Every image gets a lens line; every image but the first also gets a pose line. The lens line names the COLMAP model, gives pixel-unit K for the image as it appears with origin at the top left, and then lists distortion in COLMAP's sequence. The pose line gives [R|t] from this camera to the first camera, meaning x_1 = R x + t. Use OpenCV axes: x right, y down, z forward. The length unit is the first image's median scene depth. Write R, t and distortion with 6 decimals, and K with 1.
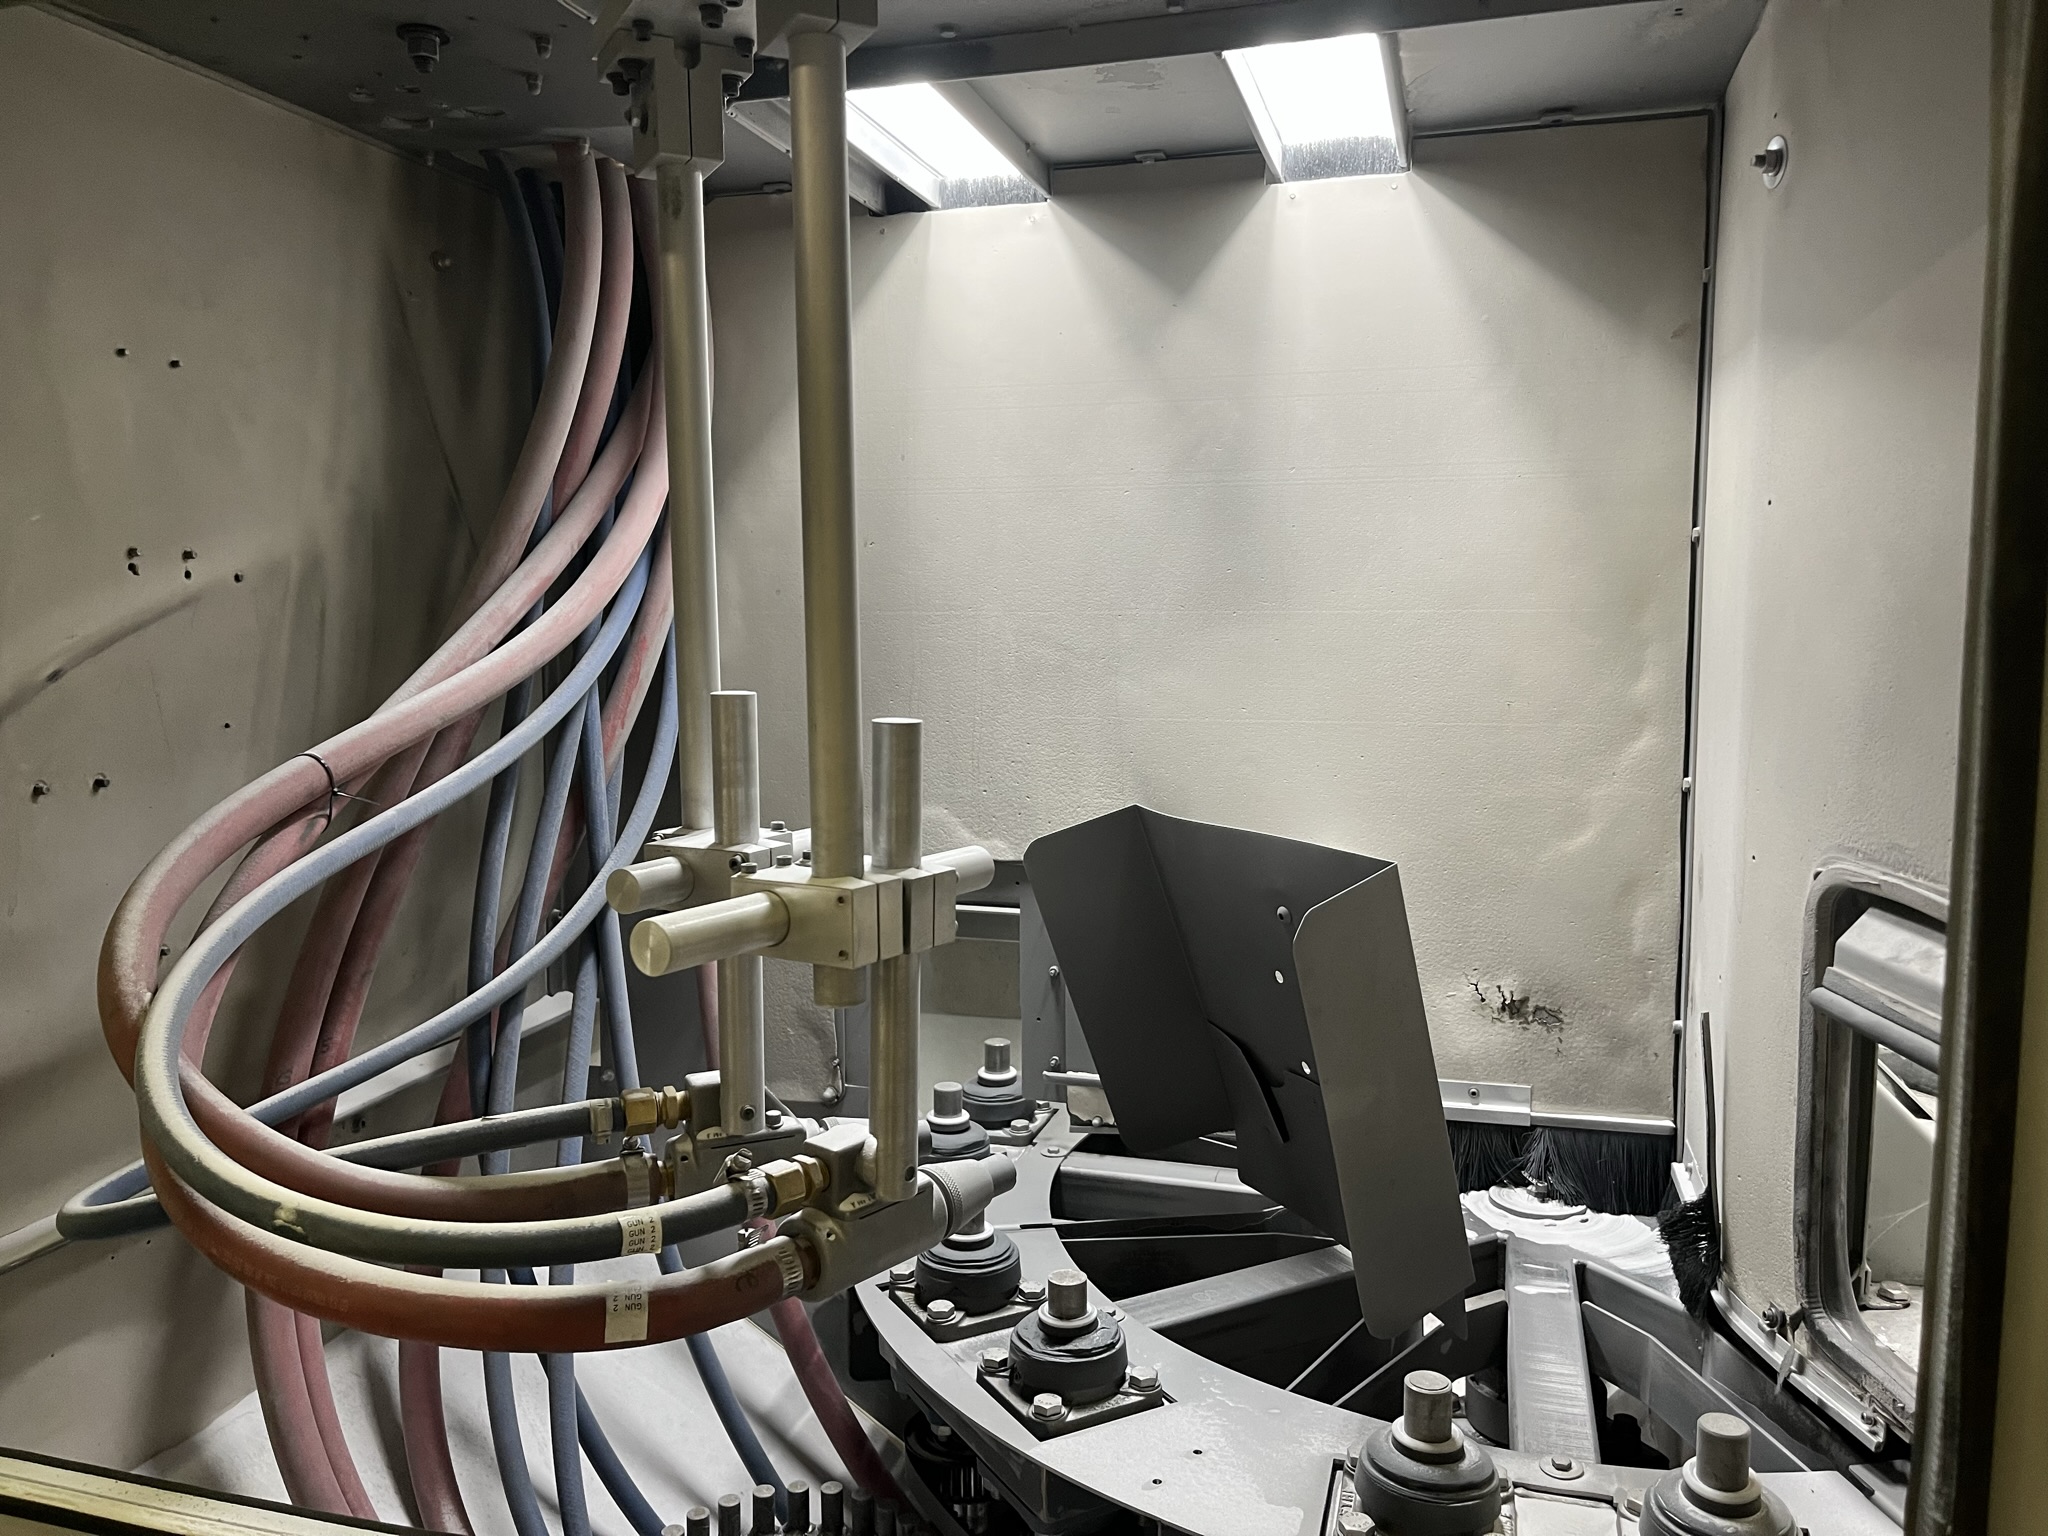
lens RADIAL K [[1575.8, 0, 1024.0], [0, 1575.8, 768.0], [0, 0, 1]] dist [0.027212, -0.005161]
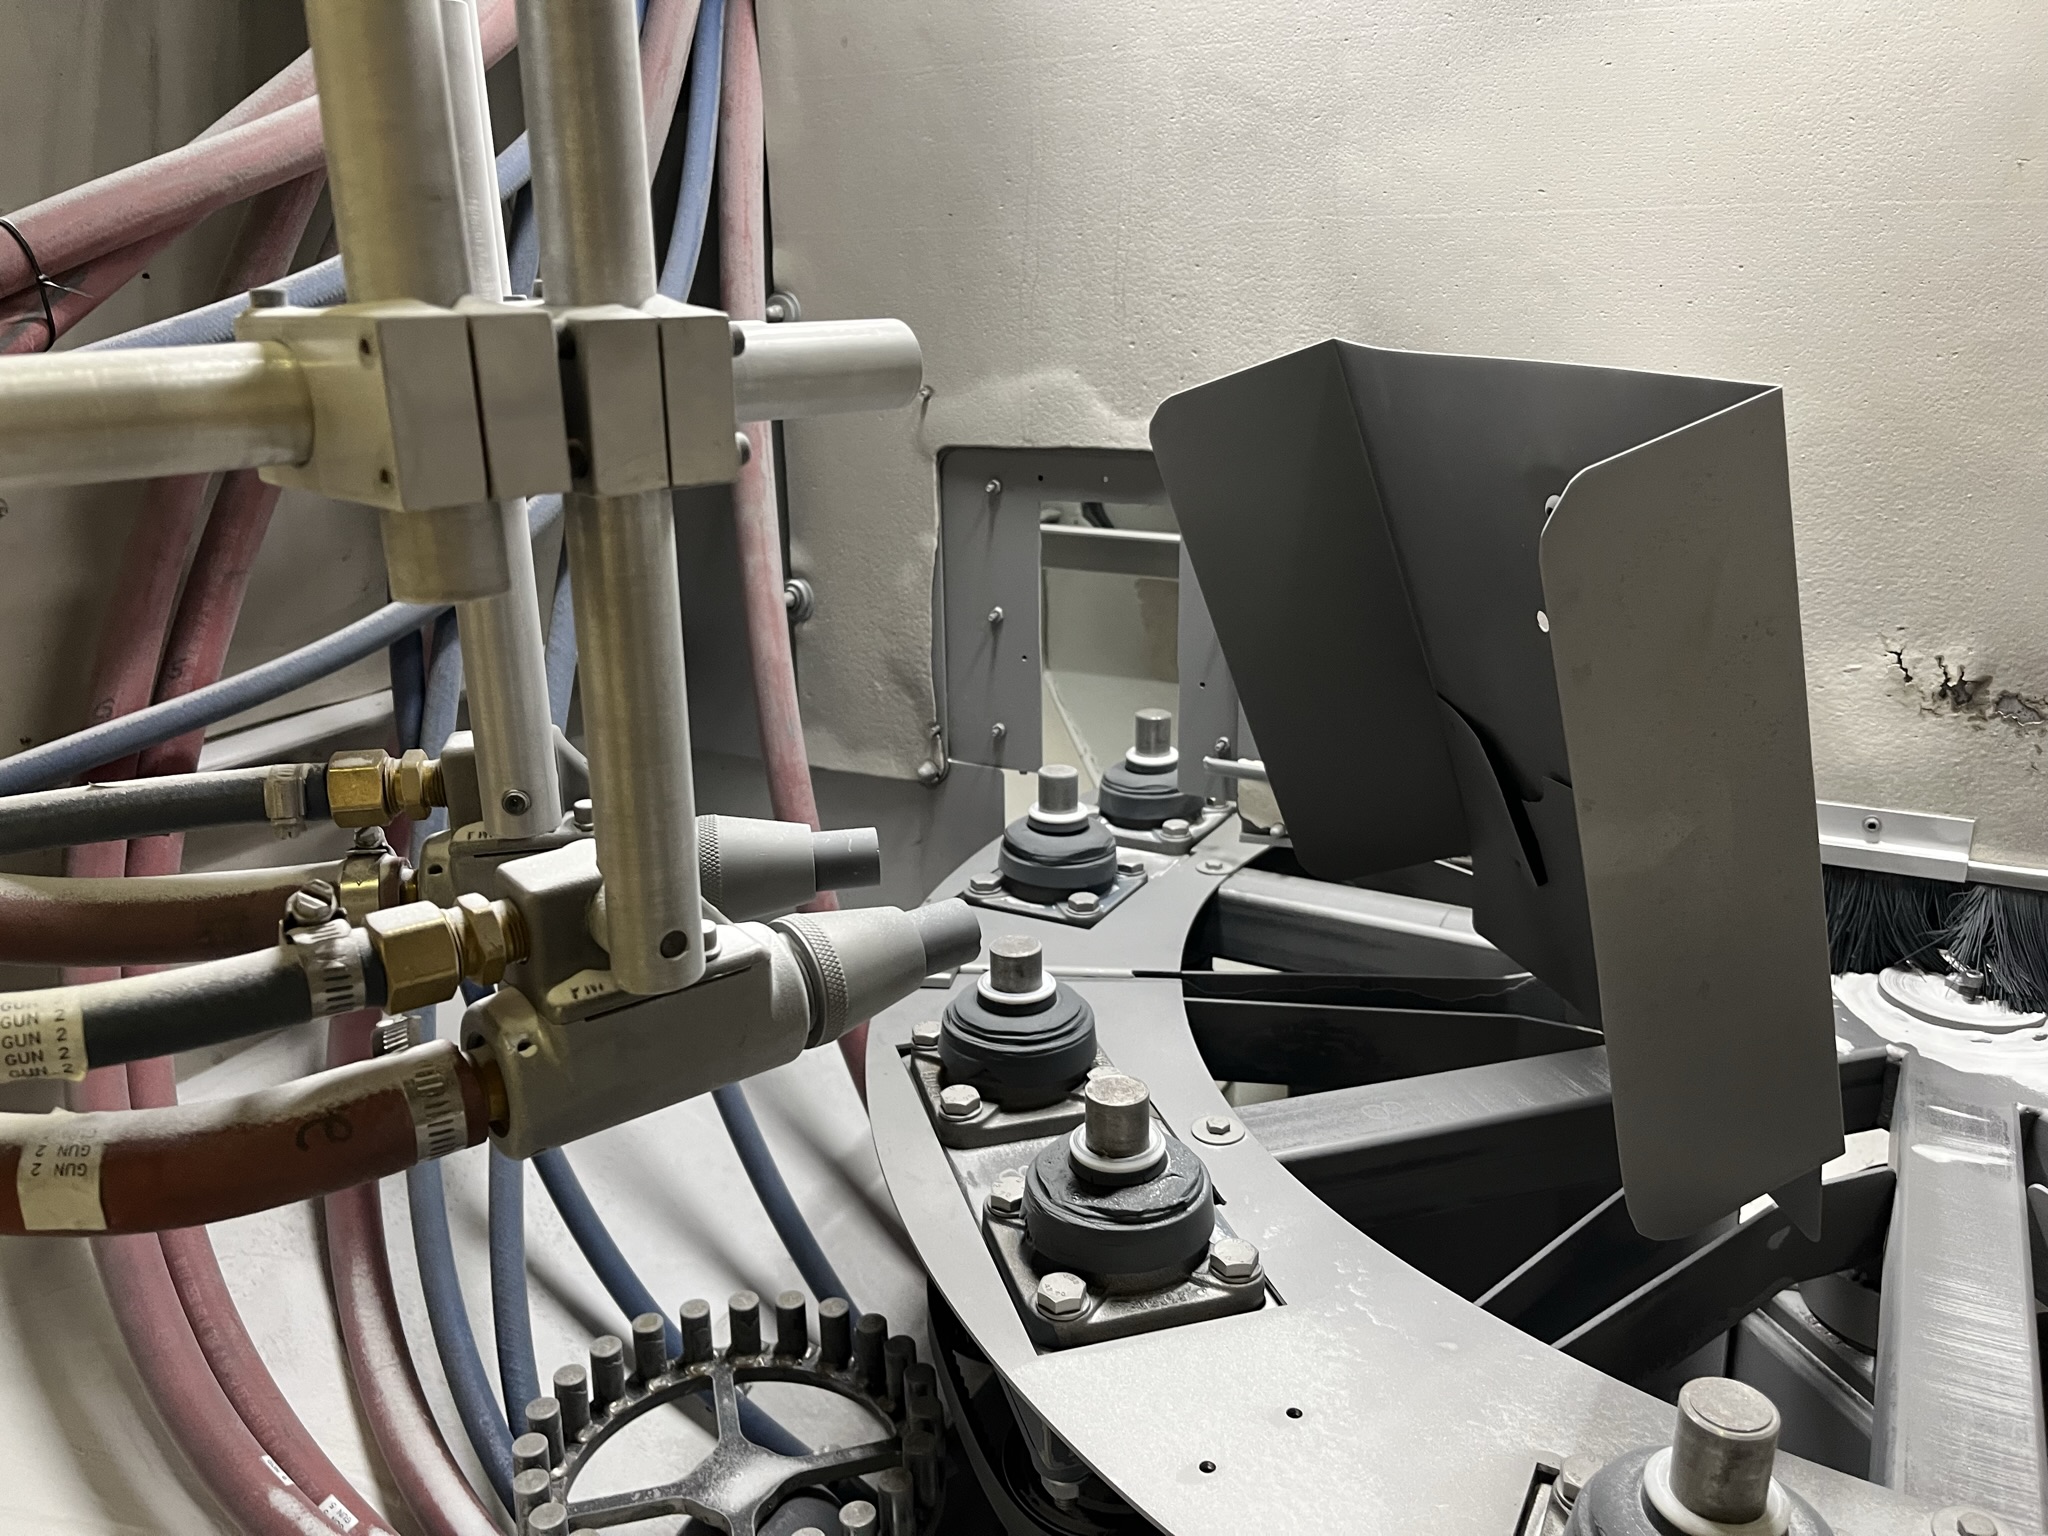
lens RADIAL K [[1588.2, 0, 1015.1], [0, 1588.2, 773.5], [0, 0, 1]] dist [0.084323, -0.131868]
pose [[0.977378, 0.054466, -0.204369, 0.092207], [-0.010971, 0.978028, 0.208186, 0.063922], [0.211217, -0.201234, 0.956500, 0.364899]]
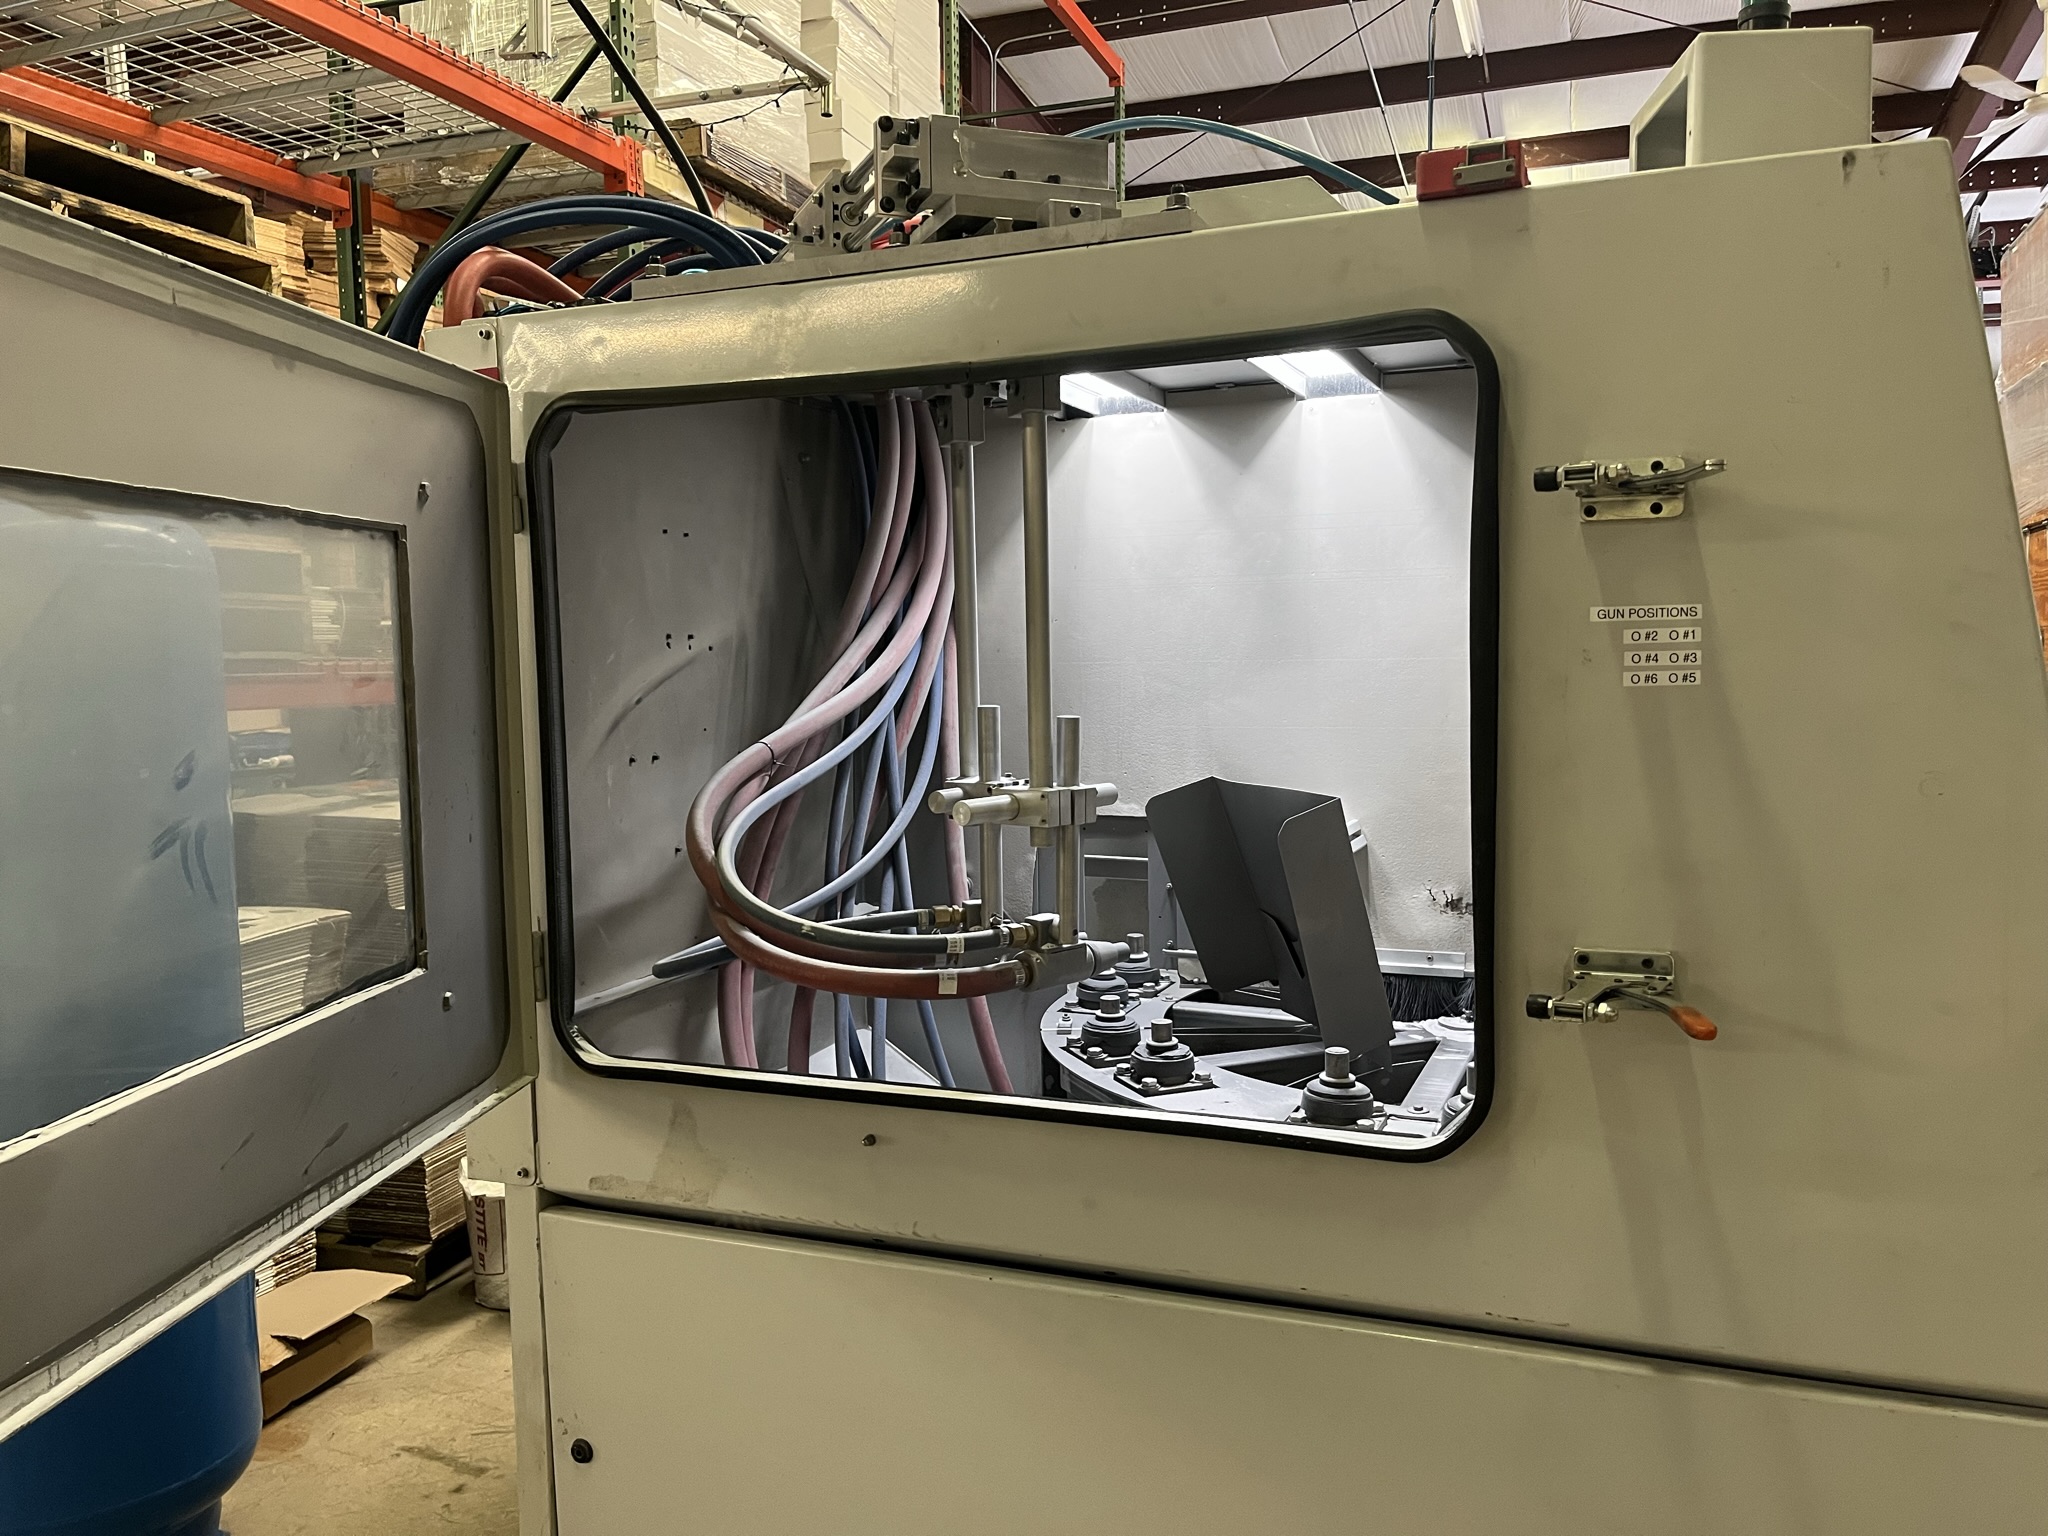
lens RADIAL K [[1548.6, 0, 1028.8], [0, 1548.6, 793.5], [0, 0, 1]] dist [0.157958, -0.110054]
pose [[0.993662, 0.000070, -0.112408, 0.066365], [-0.001262, 0.999944, -0.010531, 0.063020], [0.112401, 0.010606, 0.993606, -0.713460]]
